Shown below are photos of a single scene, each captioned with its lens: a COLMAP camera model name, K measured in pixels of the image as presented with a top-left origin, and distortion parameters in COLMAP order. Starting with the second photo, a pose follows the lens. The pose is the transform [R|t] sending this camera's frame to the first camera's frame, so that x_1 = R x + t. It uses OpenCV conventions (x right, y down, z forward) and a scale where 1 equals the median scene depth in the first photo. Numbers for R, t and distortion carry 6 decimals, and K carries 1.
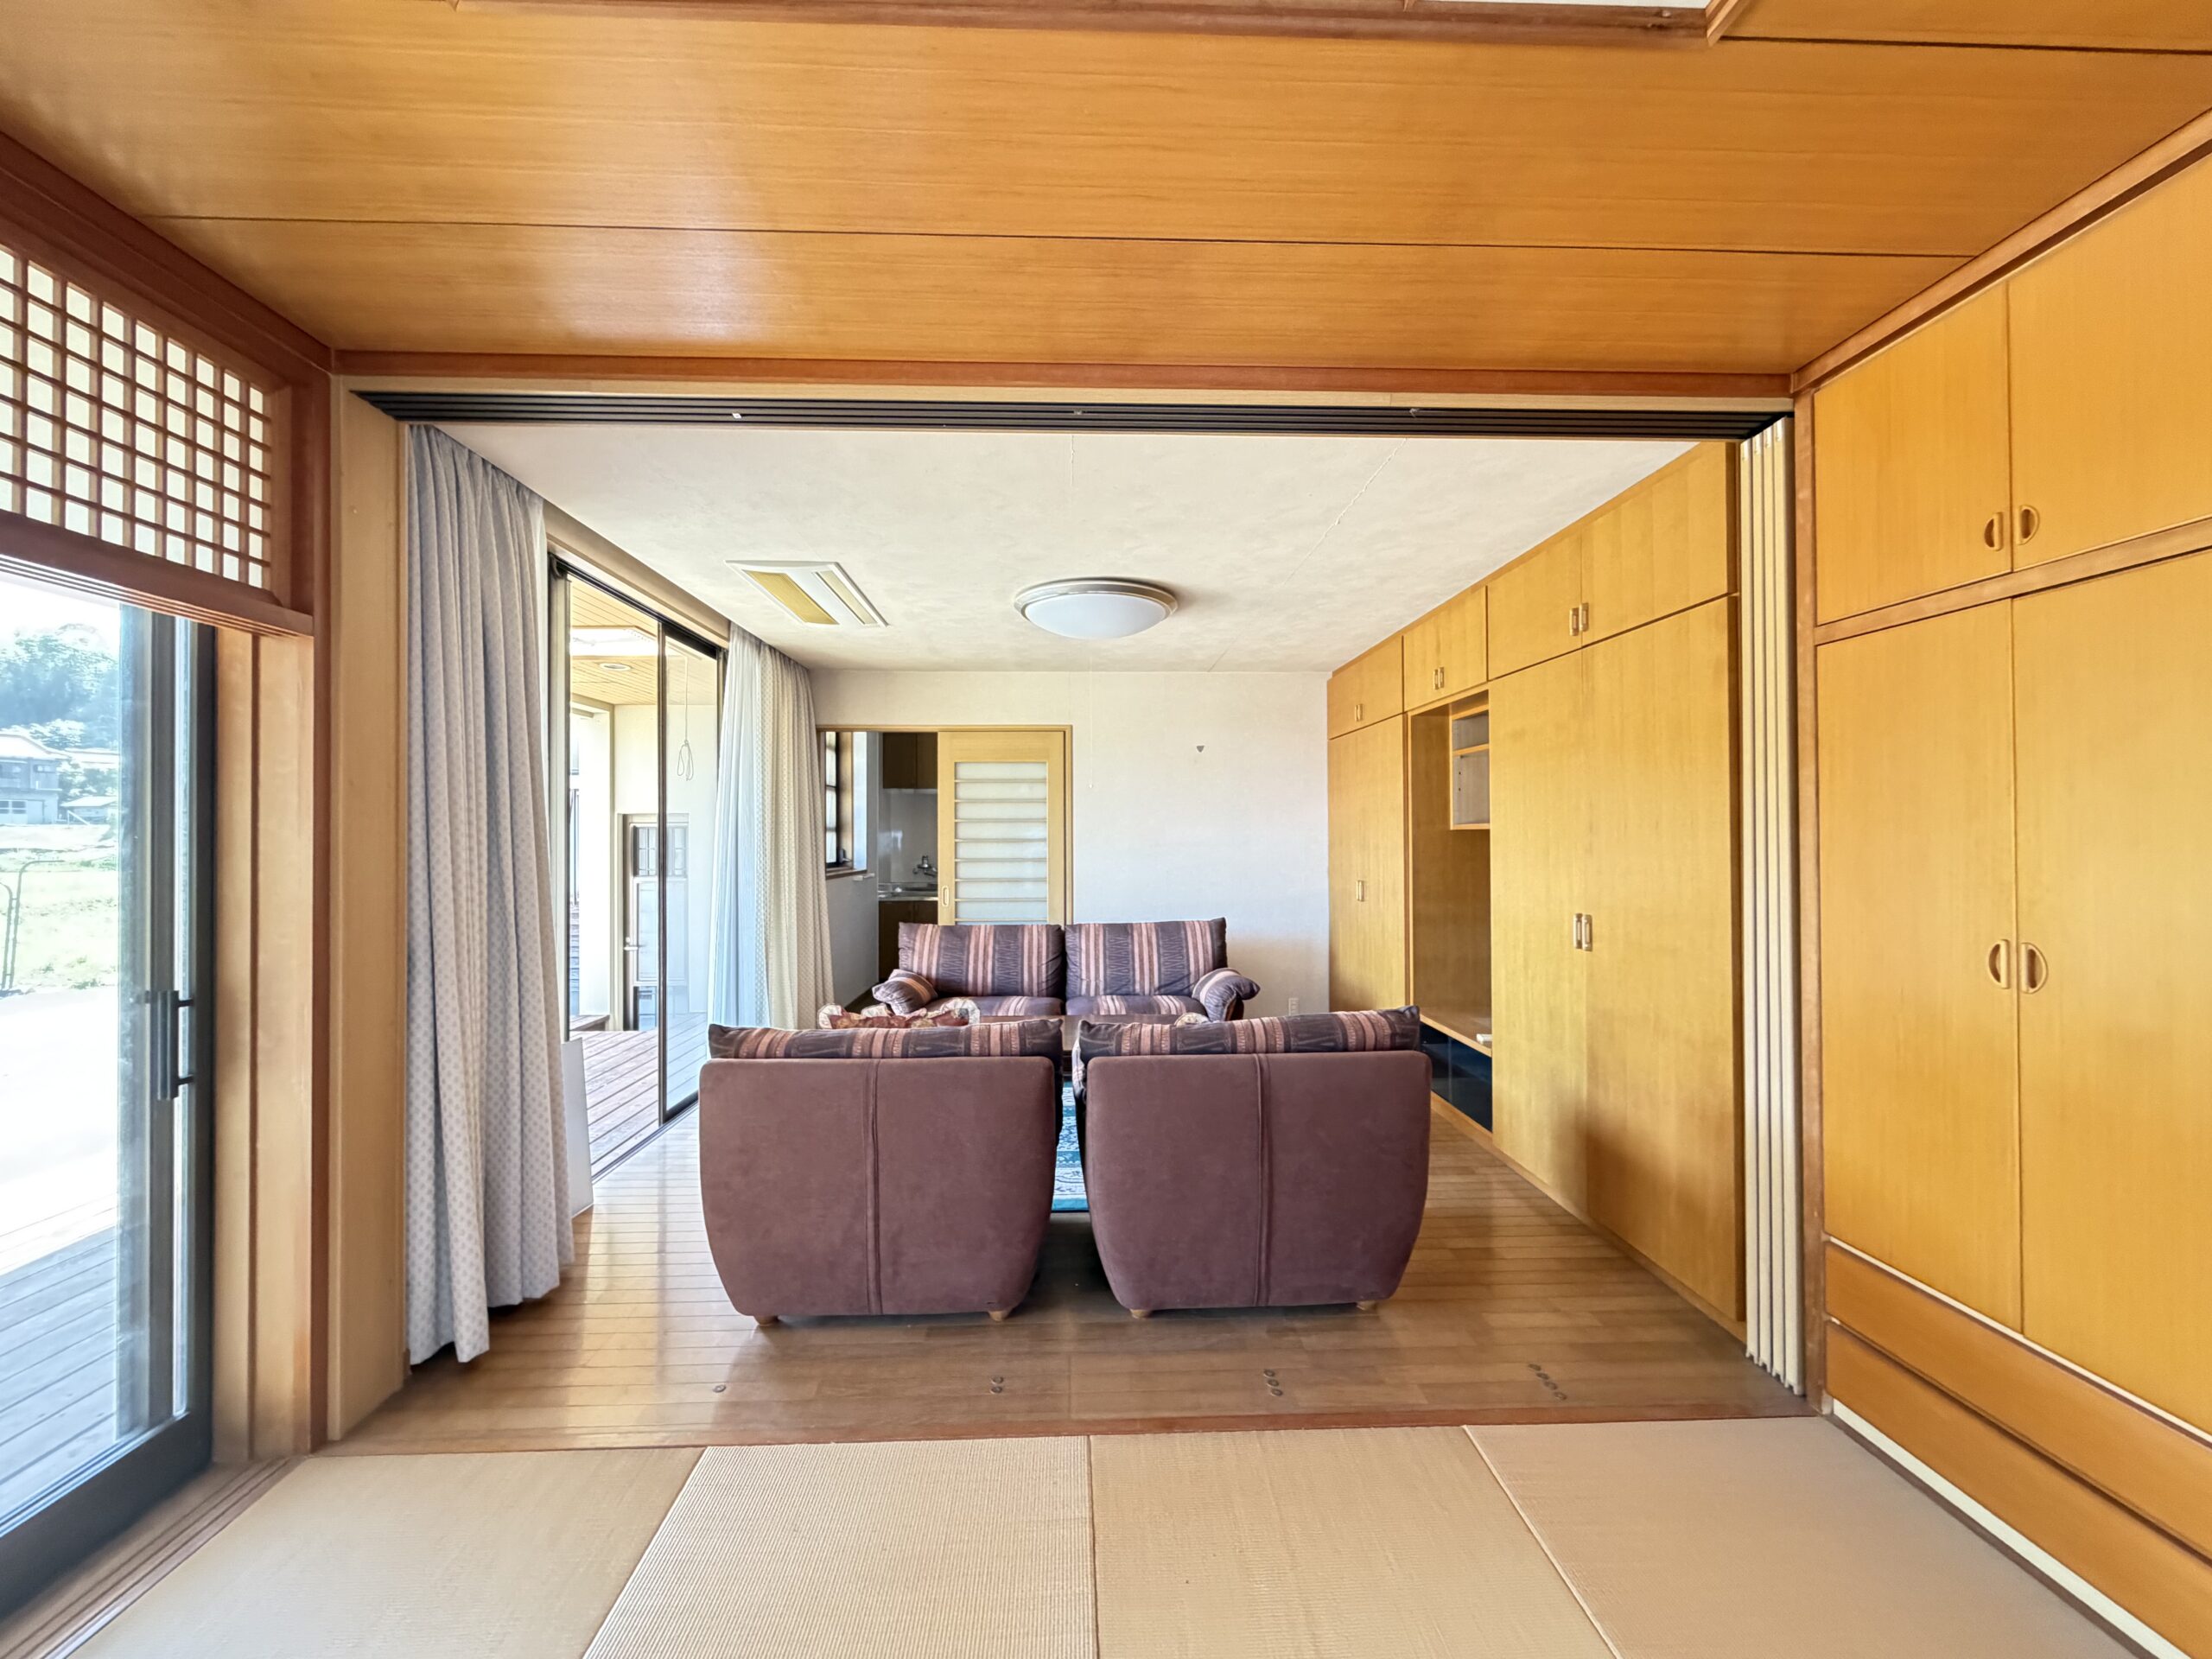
lens RADIAL K [[881.8, 0, 1100.4], [0, 881.8, 825.6], [0, 0, 1]] dist [0.002180, -0.000492]
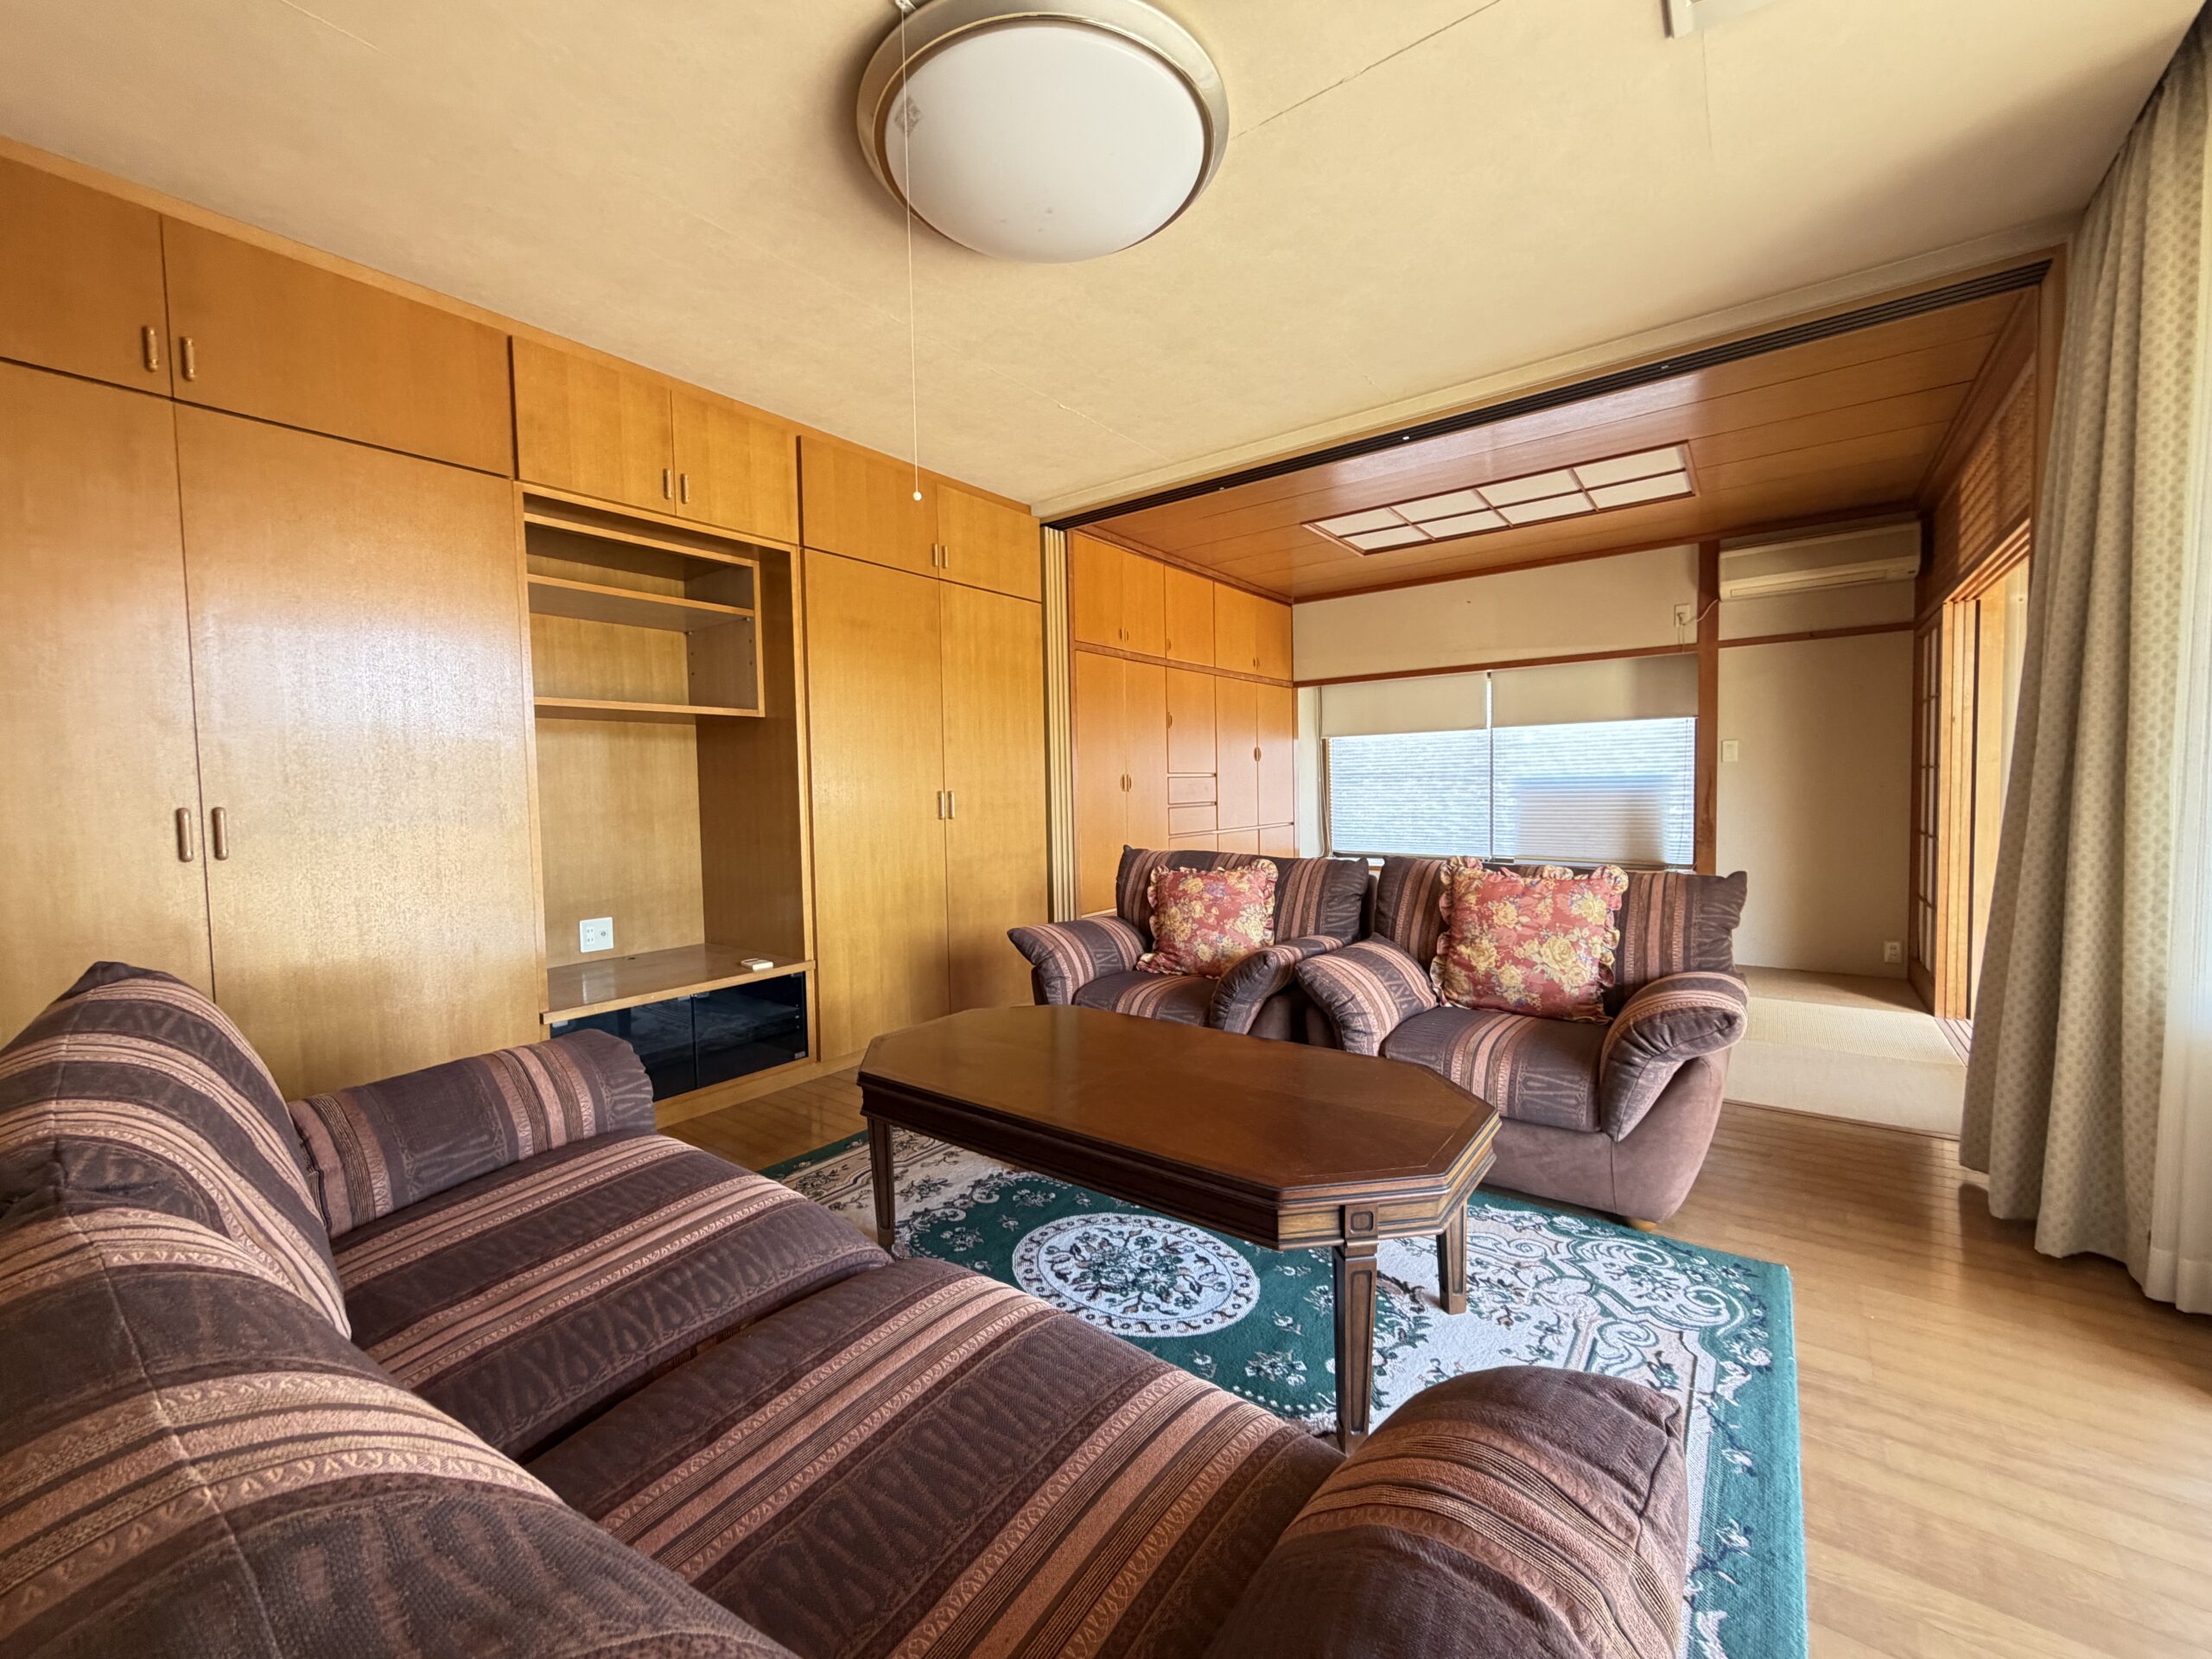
lens RADIAL K [[881.8, 0, 1100.4], [0, 881.8, 825.6], [0, 0, 1]] dist [0.002180, -0.000492]
pose [[-0.776048, -0.009164, 0.630607, -0.544780], [0.016000, 0.999286, 0.034213, 0.139721], [-0.630471, 0.036641, -0.775348, 2.359481]]
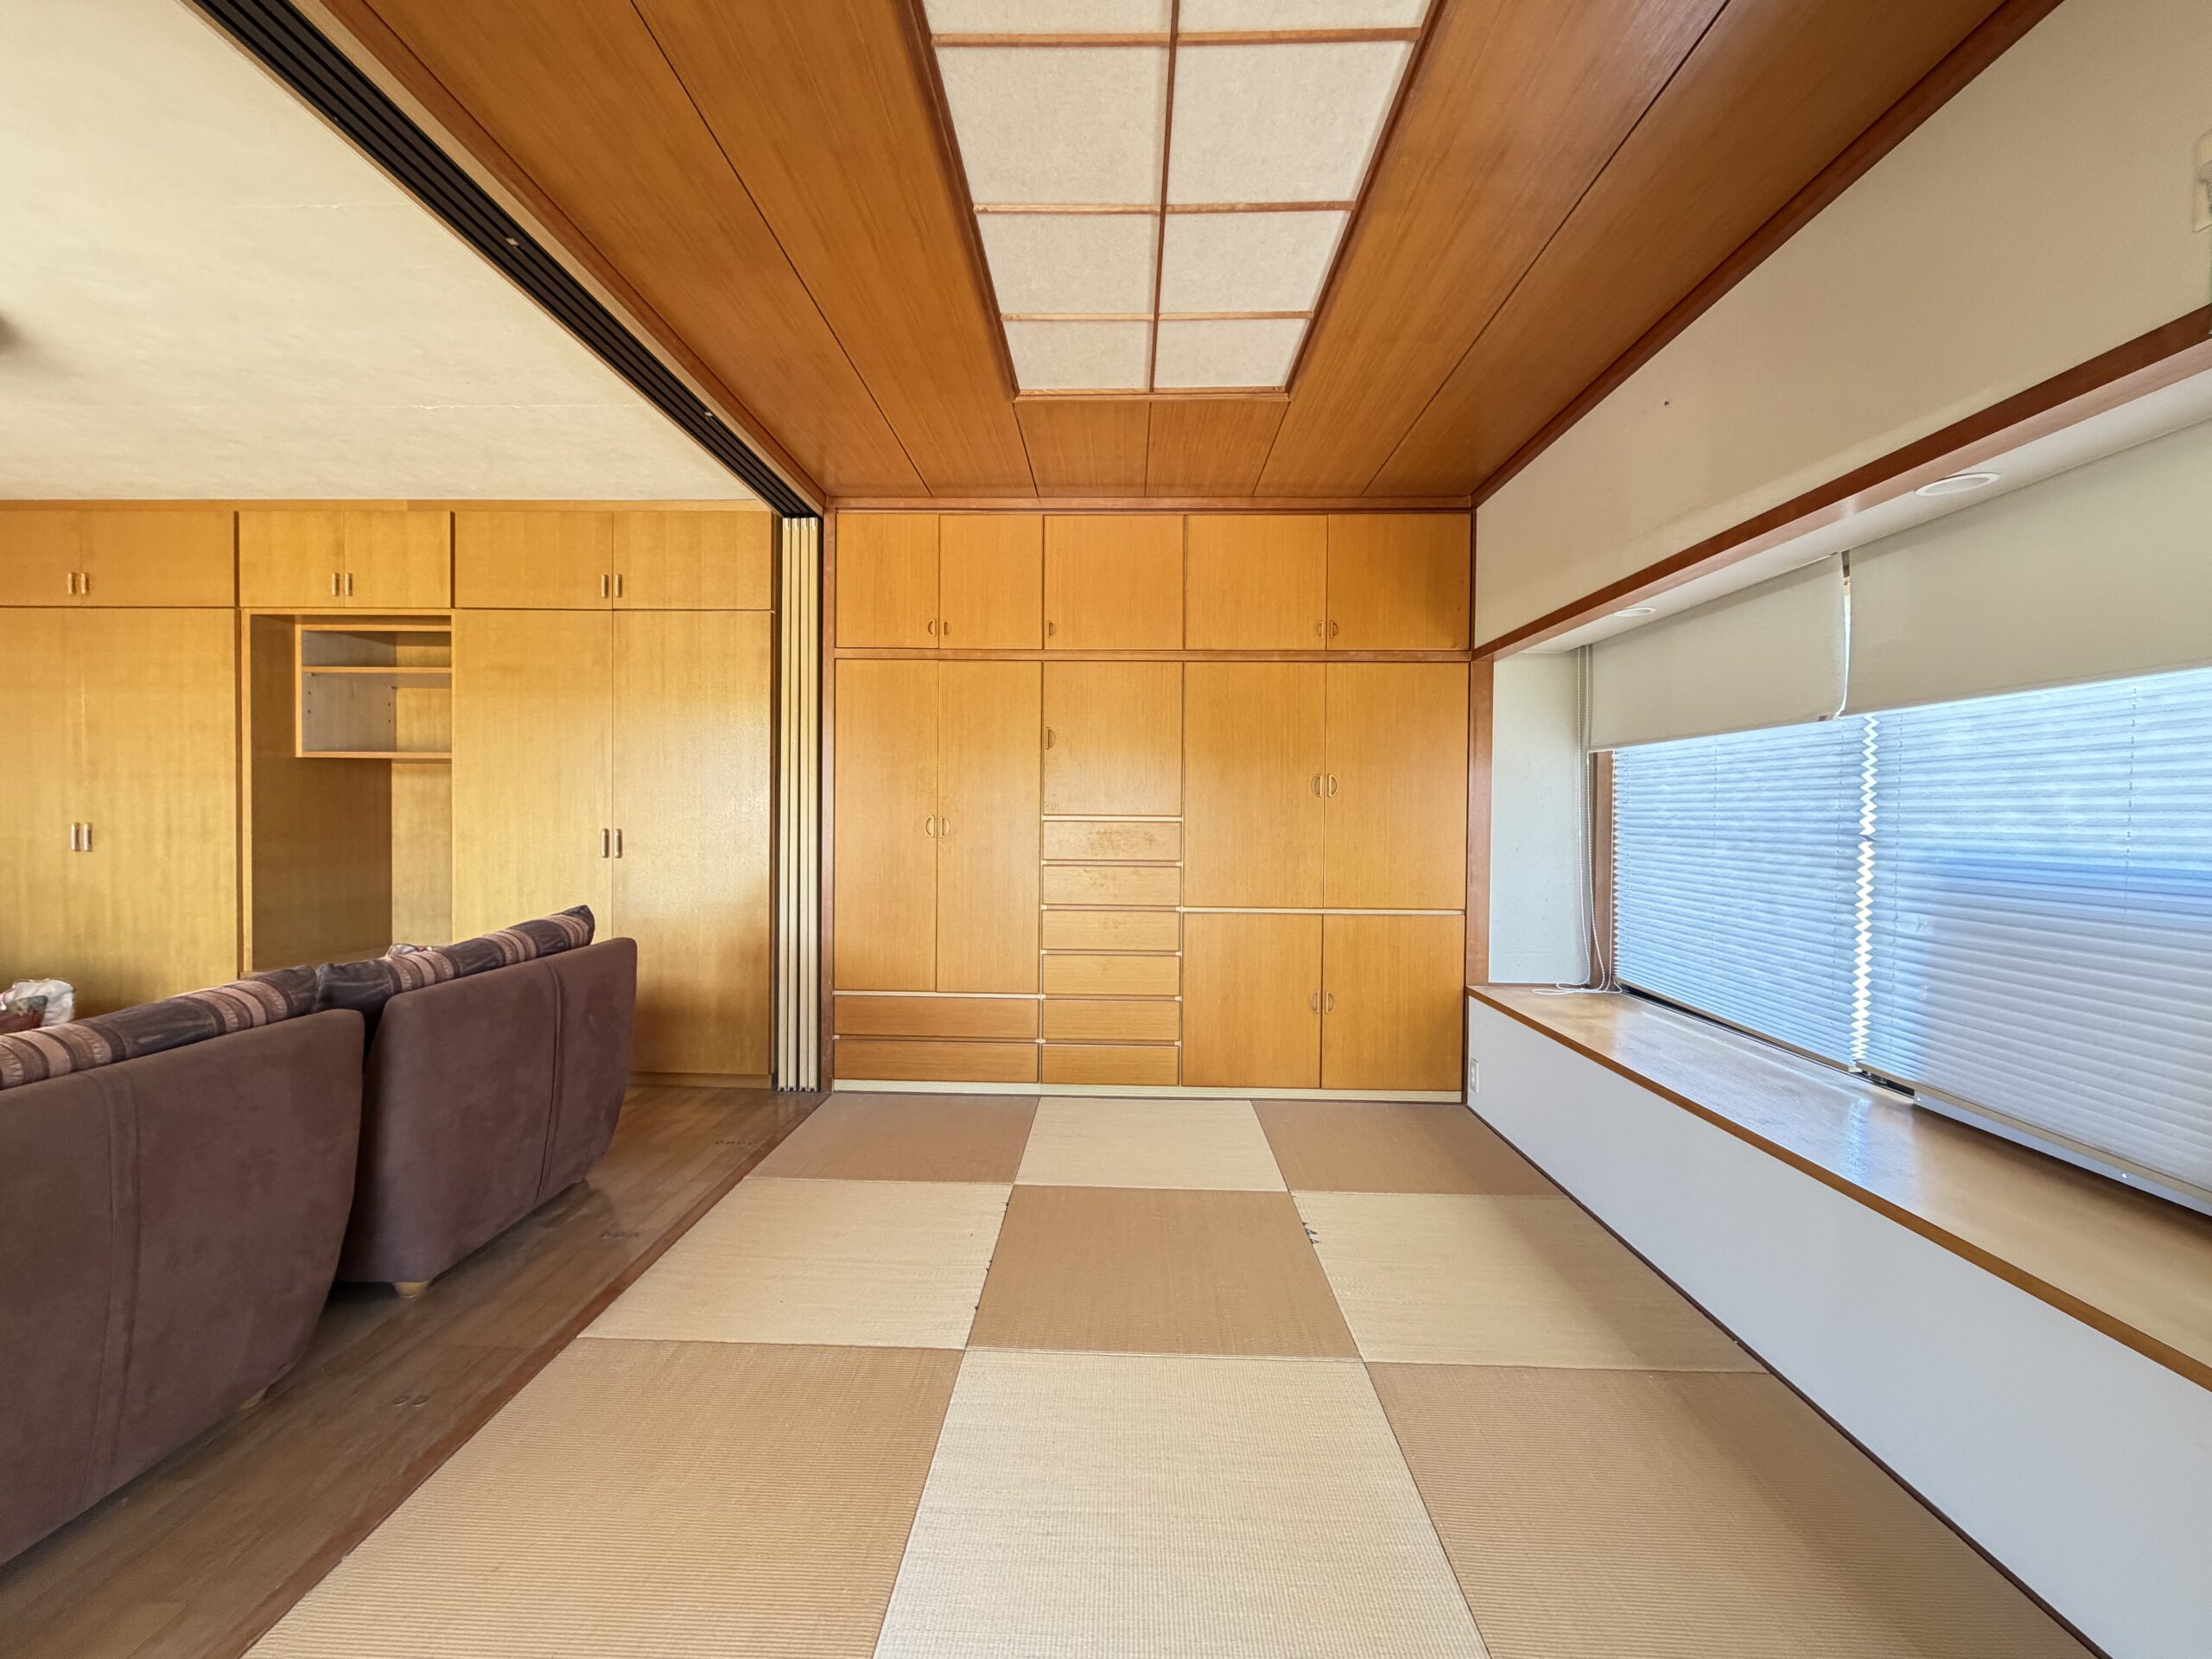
lens RADIAL K [[881.8, 0, 1100.4], [0, 881.8, 825.6], [0, 0, 1]] dist [0.002180, -0.000492]
pose [[0.065717, -0.010342, 0.997785, -0.798049], [-0.021674, 0.999696, 0.011789, 0.084500], [-0.997603, -0.022401, 0.065473, 0.311677]]
